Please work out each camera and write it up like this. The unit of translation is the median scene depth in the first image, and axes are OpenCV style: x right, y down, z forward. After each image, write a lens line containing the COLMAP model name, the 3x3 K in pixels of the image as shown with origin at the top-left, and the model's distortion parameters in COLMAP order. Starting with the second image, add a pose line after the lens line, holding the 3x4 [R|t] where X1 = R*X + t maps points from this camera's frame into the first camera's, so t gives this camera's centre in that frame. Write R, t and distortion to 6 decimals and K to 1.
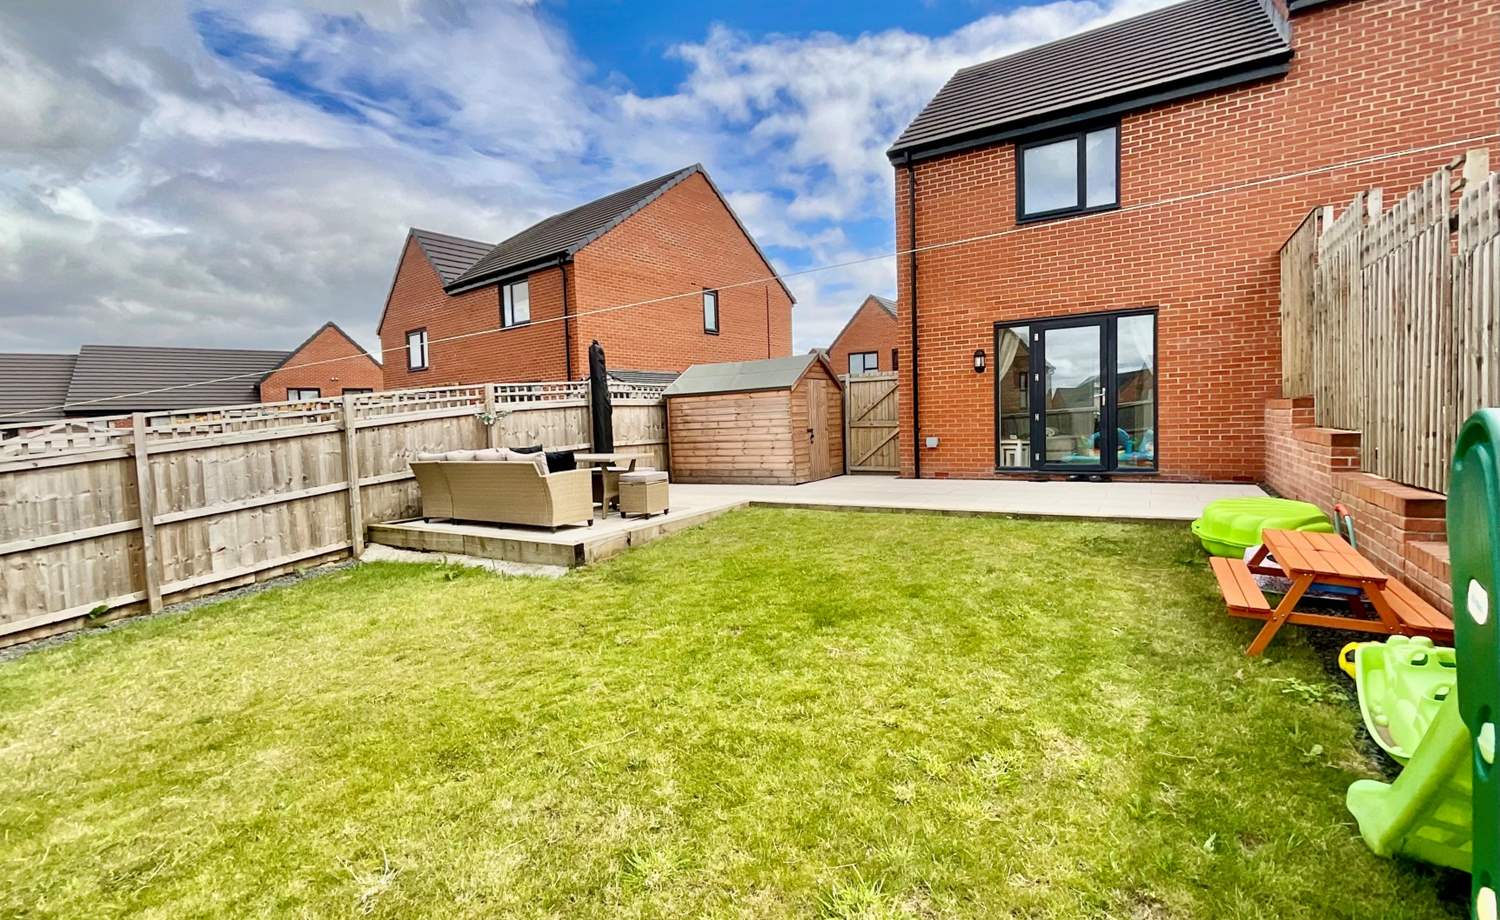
lens RADIAL K [[661.4, 0, 750.0], [0, 661.4, 460.0], [0, 0, 1]] dist [-0.001240, -0.000058]
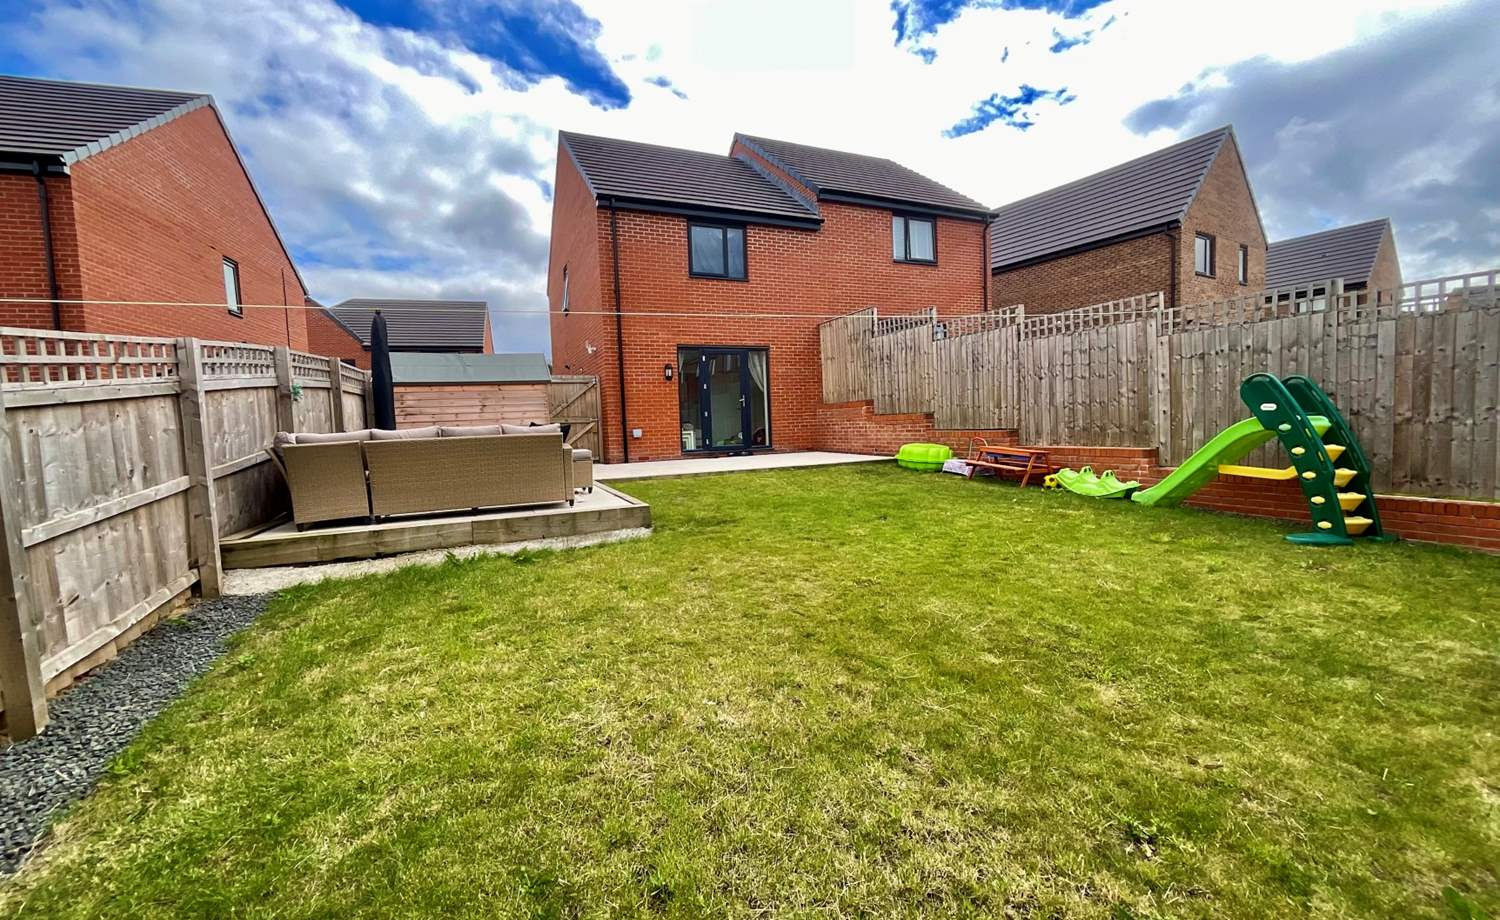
lens RADIAL K [[603.3, 0, 749.3], [0, 603.3, 462.8], [0, 0, 1]] dist [0.000106, 0.000033]
pose [[0.566577, -0.041853, 0.822945, -0.565050], [0.065235, 0.997853, 0.005836, 0.037241], [-0.821423, 0.050378, 0.568090, 0.174510]]
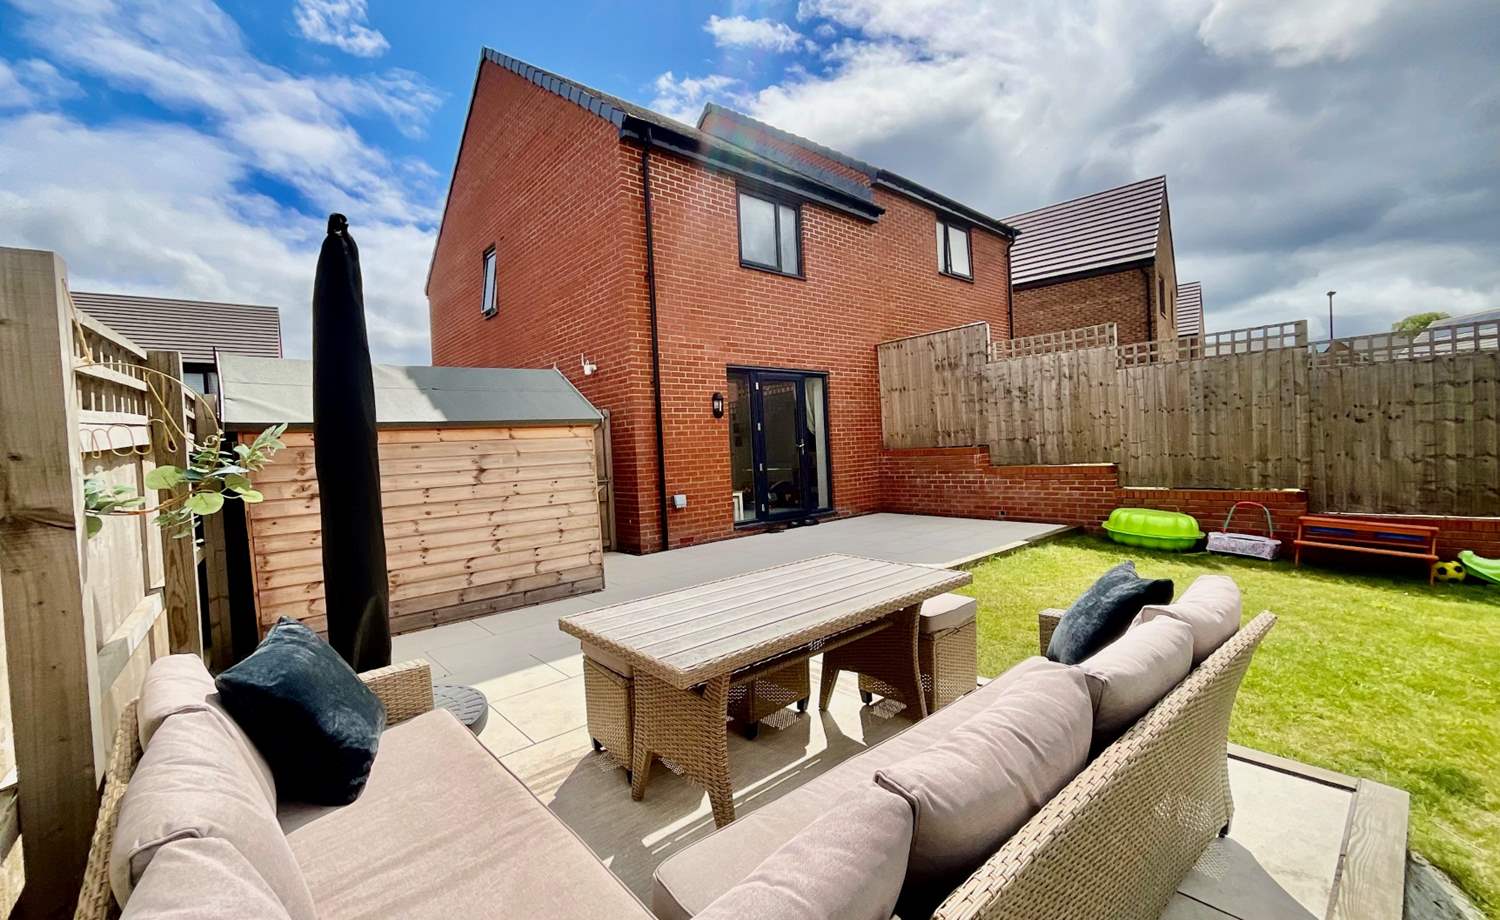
lens RADIAL K [[603.3, 0, 749.3], [0, 603.3, 462.8], [0, 0, 1]] dist [0.000106, 0.000033]
pose [[0.298920, -0.004517, 0.954268, -0.401837], [0.093913, 0.995274, -0.024706, -0.048352], [-0.949646, 0.097003, 0.297931, 0.712980]]
